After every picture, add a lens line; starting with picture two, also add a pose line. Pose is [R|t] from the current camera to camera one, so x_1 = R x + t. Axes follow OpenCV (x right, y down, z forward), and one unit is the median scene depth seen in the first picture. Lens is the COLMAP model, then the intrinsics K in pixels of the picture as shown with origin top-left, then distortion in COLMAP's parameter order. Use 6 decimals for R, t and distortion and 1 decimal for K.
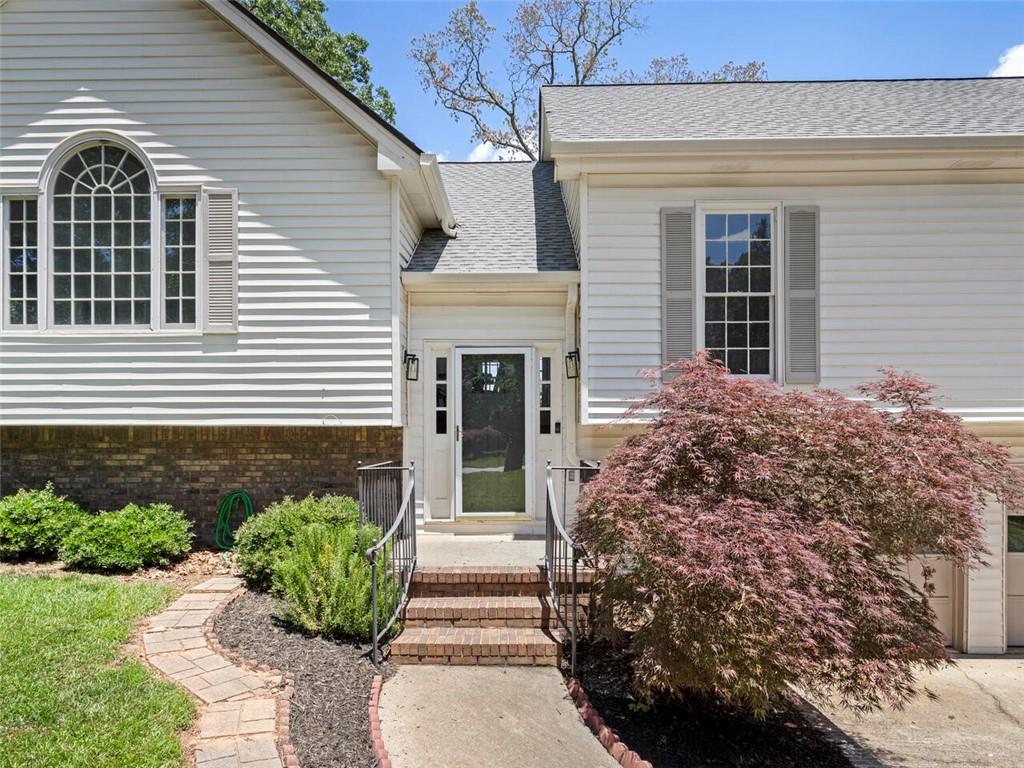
lens RADIAL K [[637.8, 0, 508.4], [0, 637.8, 430.7], [0, 0, 1]] dist [0.001120, 0.002844]
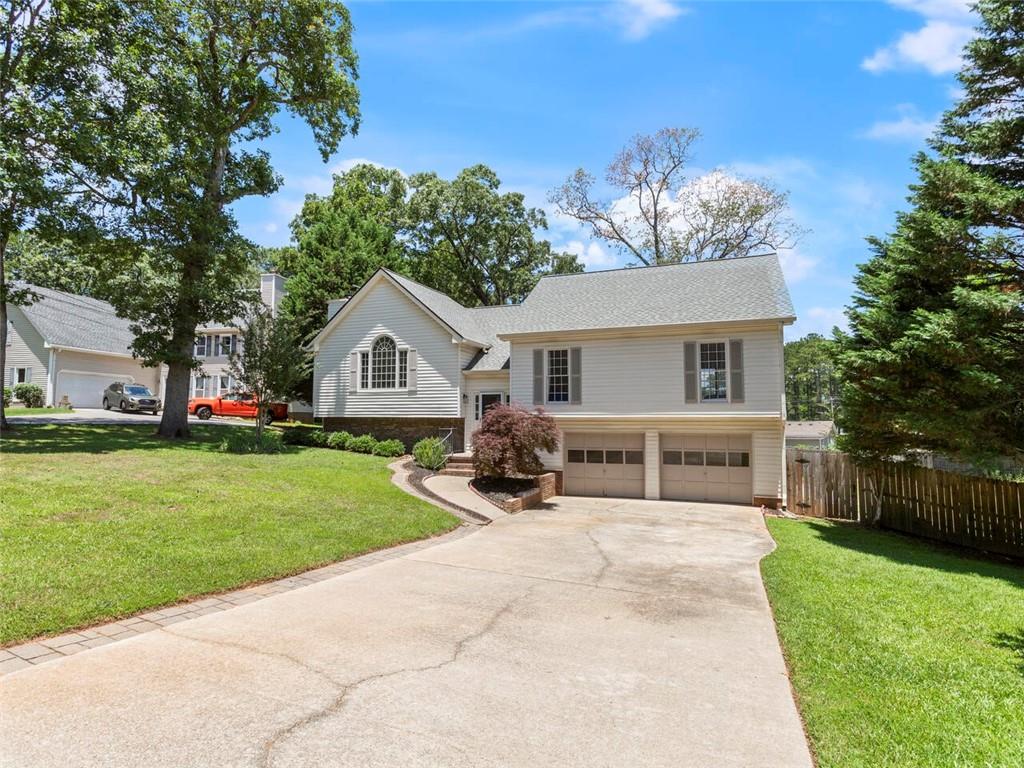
lens RADIAL K [[543.8, 0, 512.0], [0, 543.8, 384.0], [0, 0, 1]] dist [-0.001430, 0.000110]
pose [[0.937156, -0.018366, -0.348427, 1.066829], [-0.003285, 0.998105, -0.061447, -0.008470], [0.348895, 0.058730, 0.935320, -1.549200]]
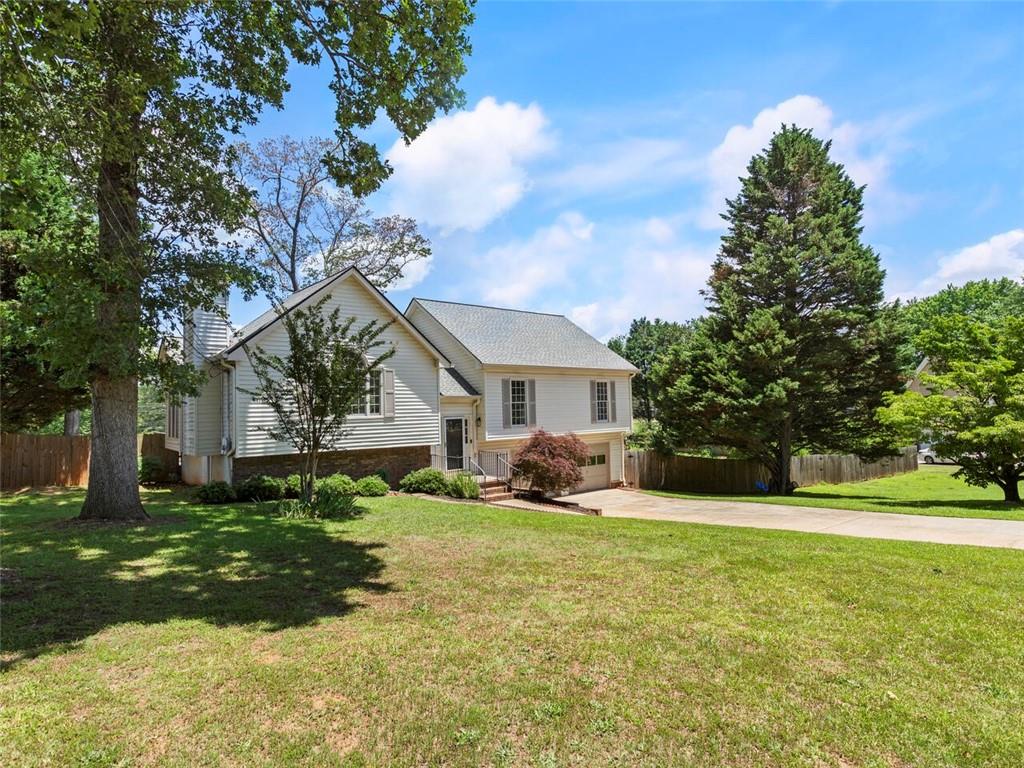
lens RADIAL K [[553.8, 0, 510.1], [0, 553.8, 414.3], [0, 0, 1]] dist [-0.000941, 0.001096]
pose [[0.762287, -0.022215, 0.646858, -1.699823], [0.025393, 0.999668, 0.004408, -0.160337], [-0.646741, 0.013065, 0.762598, -1.357305]]
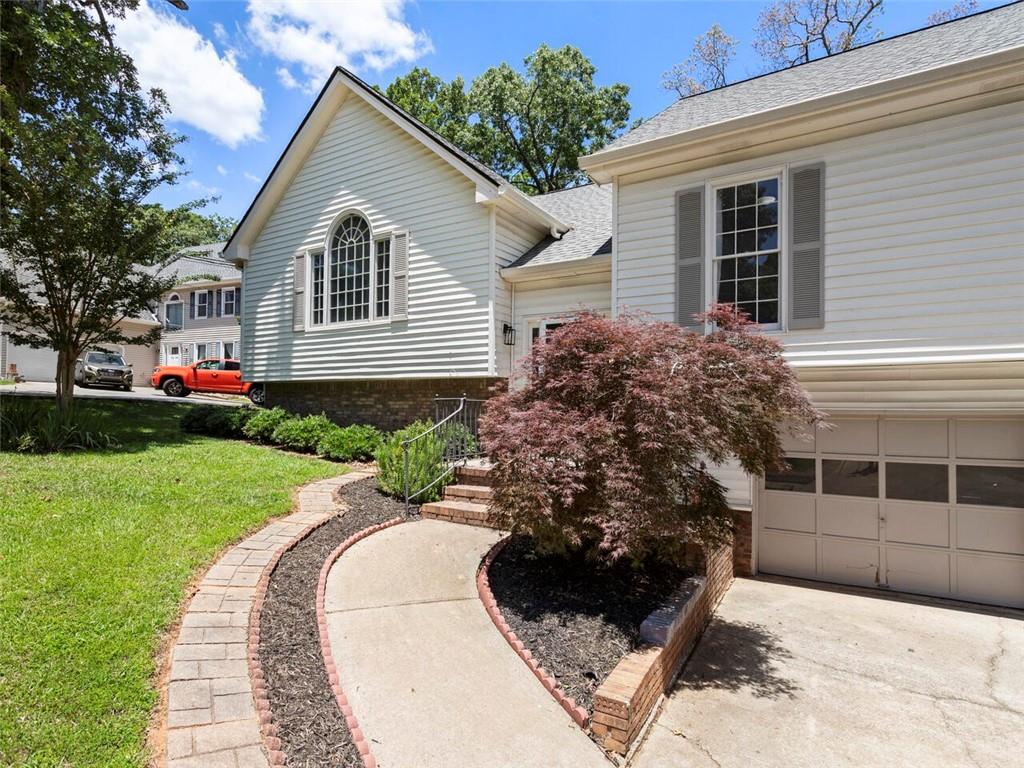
lens RADIAL K [[542.2, 0, 514.3], [0, 542.2, 404.7], [0, 0, 1]] dist [-0.000610, 0.000741]
pose [[0.866317, 0.006759, -0.499450, 0.482098], [-0.012333, 0.999893, -0.007860, 0.066234], [0.499343, 0.012969, 0.866307, -0.038913]]
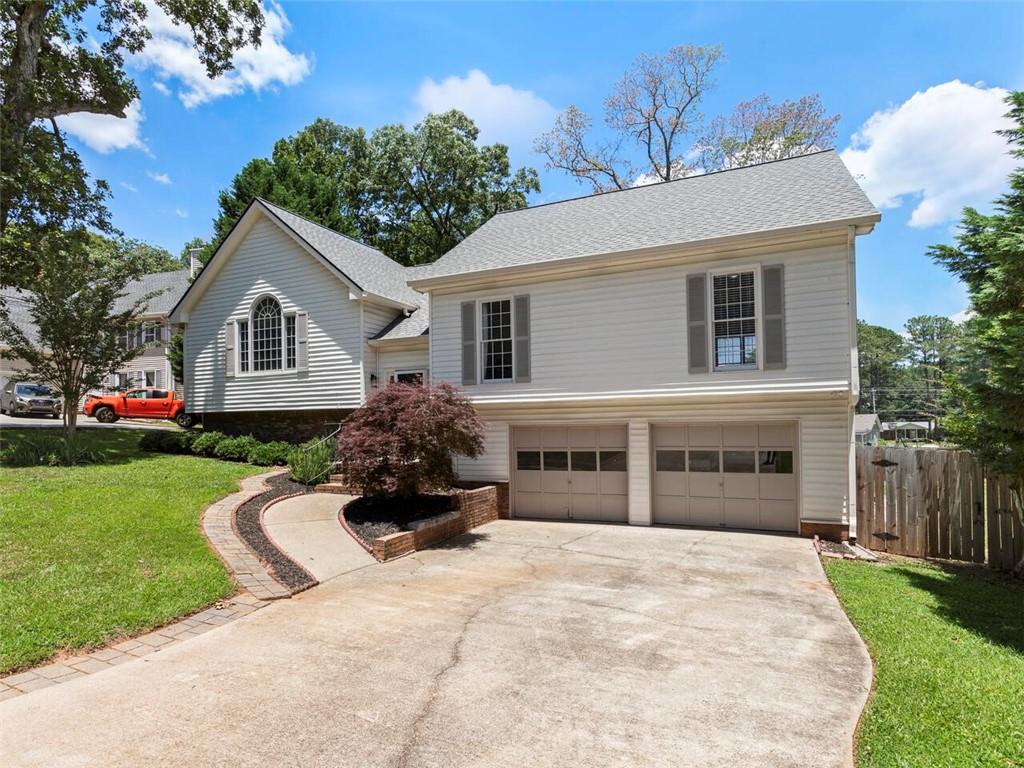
lens RADIAL K [[553.8, 0, 510.1], [0, 553.8, 414.3], [0, 0, 1]] dist [-0.000941, 0.001096]
pose [[0.921014, -0.019306, -0.389051, 1.083648], [0.016601, 0.999809, -0.010315, 0.045338], [0.389176, 0.003042, 0.921158, -0.629288]]
